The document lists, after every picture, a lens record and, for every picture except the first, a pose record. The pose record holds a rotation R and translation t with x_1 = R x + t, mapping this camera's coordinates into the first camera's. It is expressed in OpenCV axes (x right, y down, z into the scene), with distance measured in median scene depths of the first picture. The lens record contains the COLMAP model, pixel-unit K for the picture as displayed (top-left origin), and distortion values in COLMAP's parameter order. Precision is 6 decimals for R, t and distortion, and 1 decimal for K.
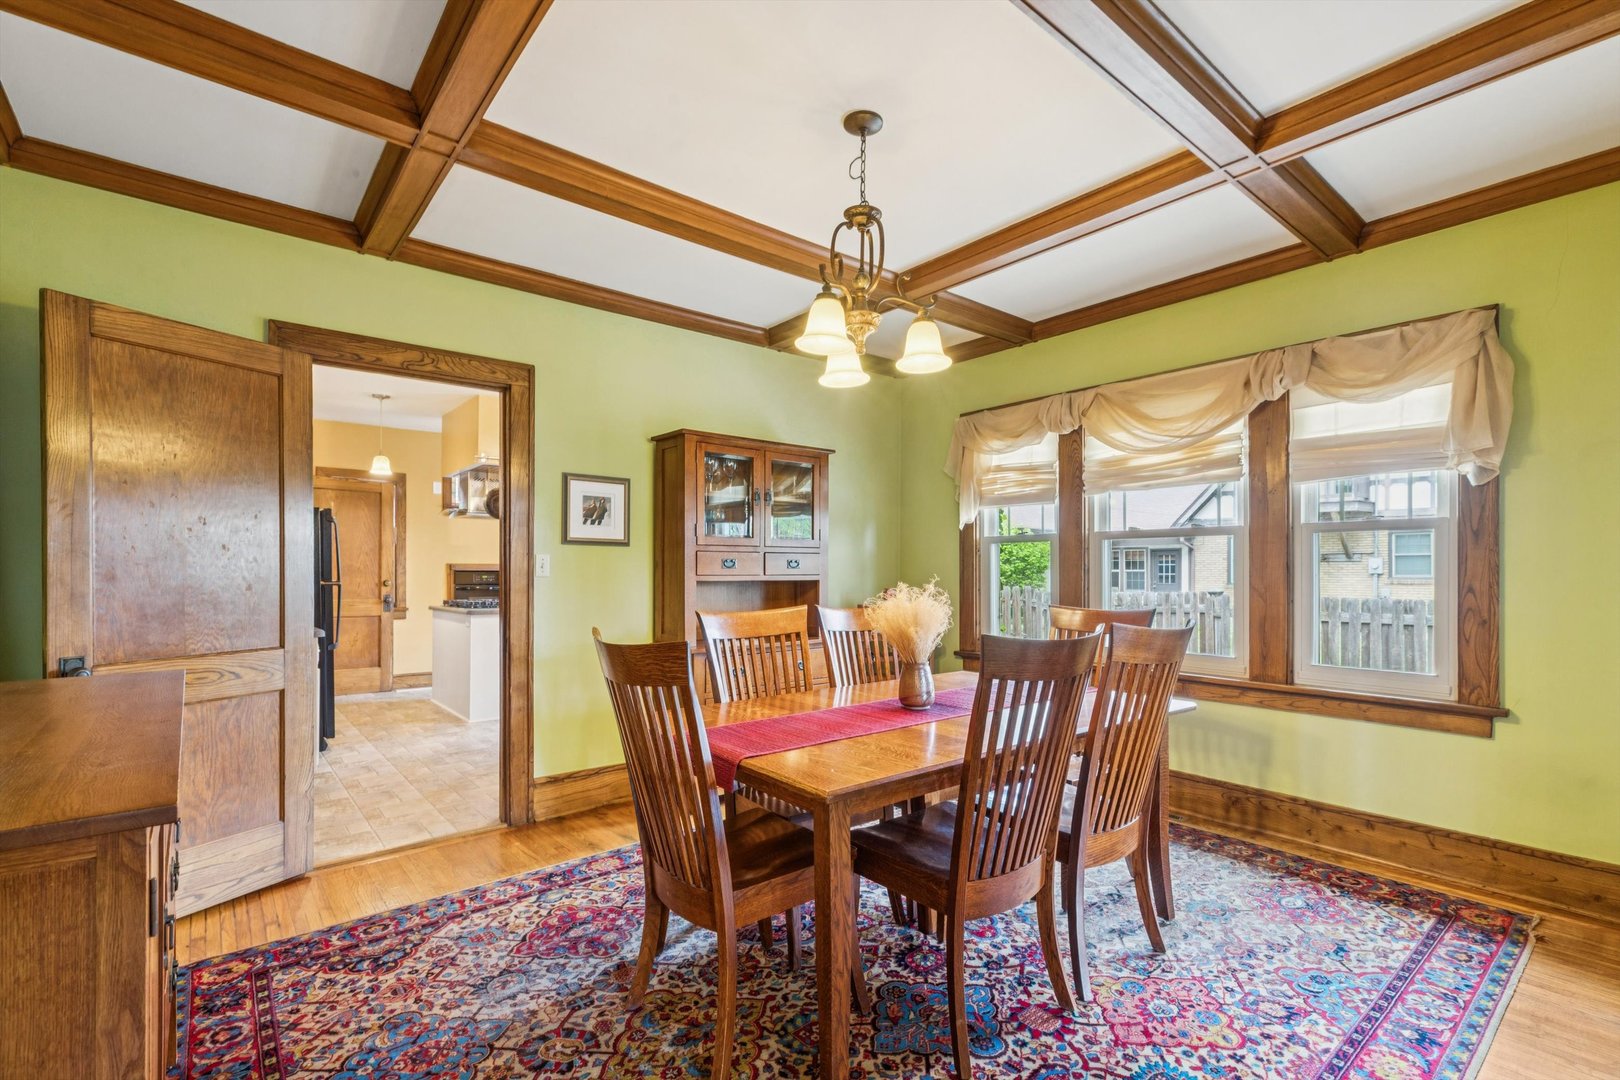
lens RADIAL K [[732.5, 0, 804.8], [0, 732.5, 561.7], [0, 0, 1]] dist [0.001037, 0.000141]
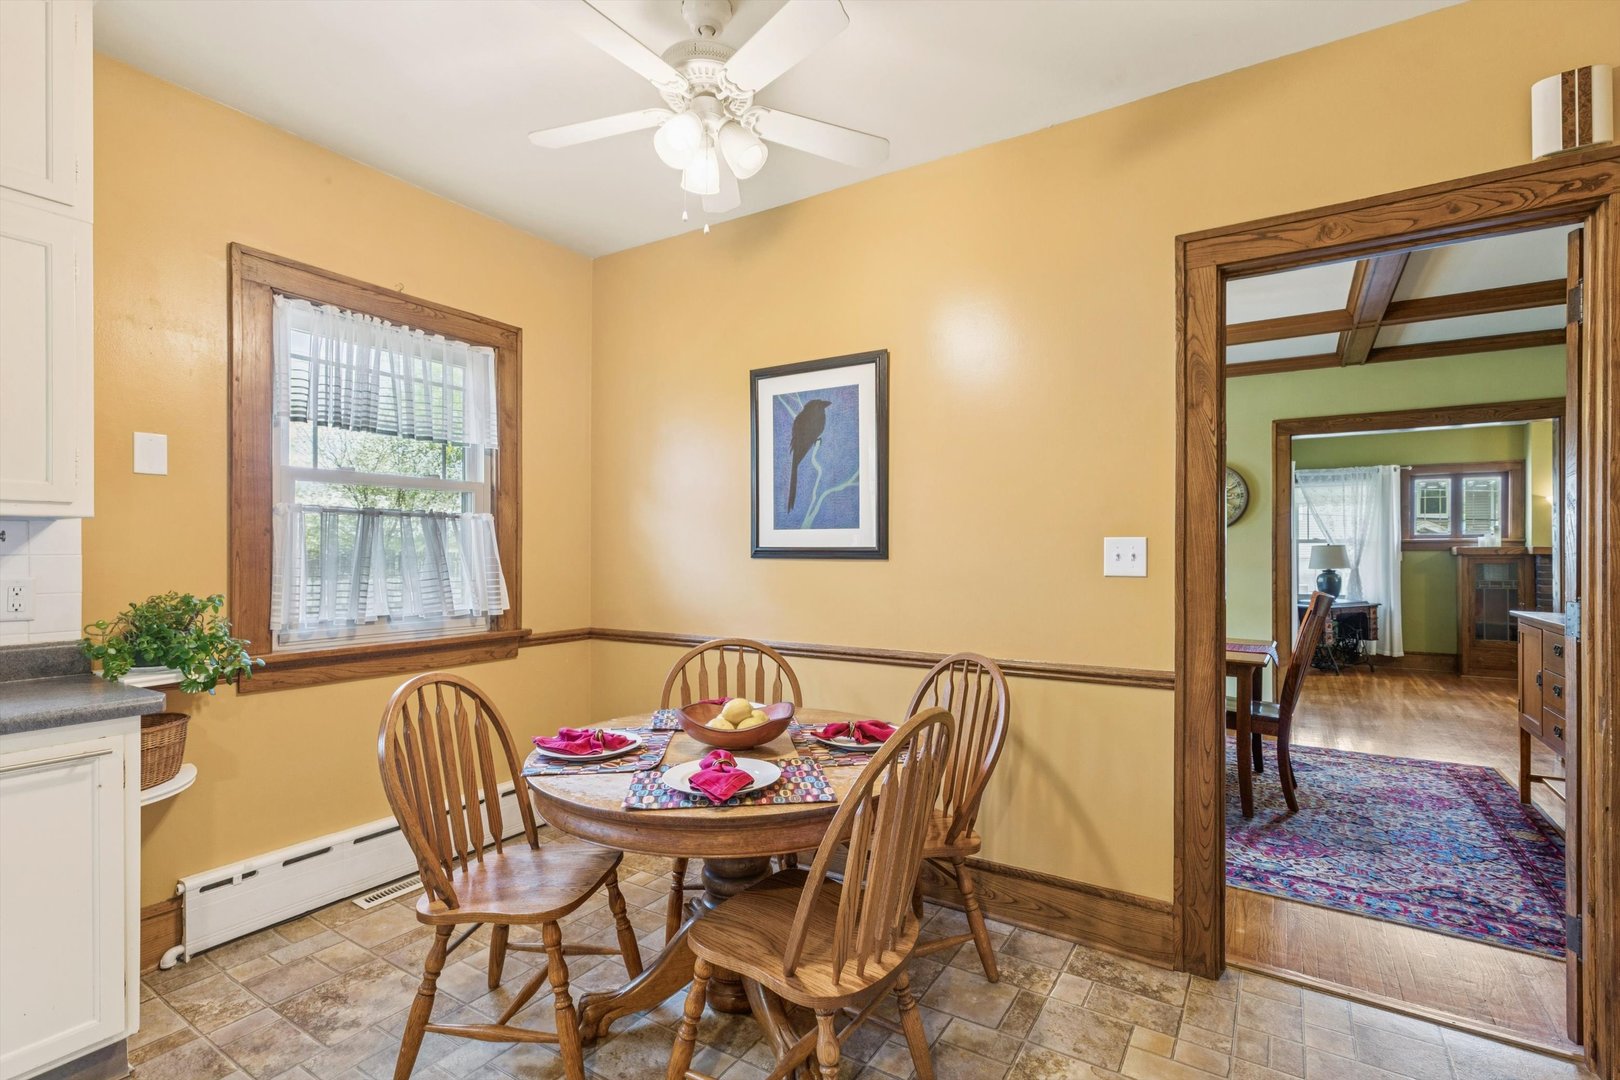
lens RADIAL K [[756.0, 0, 808.9], [0, 756.0, 559.7], [0, 0, 1]] dist [0.001650, 0.000162]
pose [[-0.316512, -0.004992, 0.948575, -1.230009], [-0.012474, 0.999922, 0.001100, 0.016317], [-0.948506, -0.011484, -0.316550, 2.084567]]
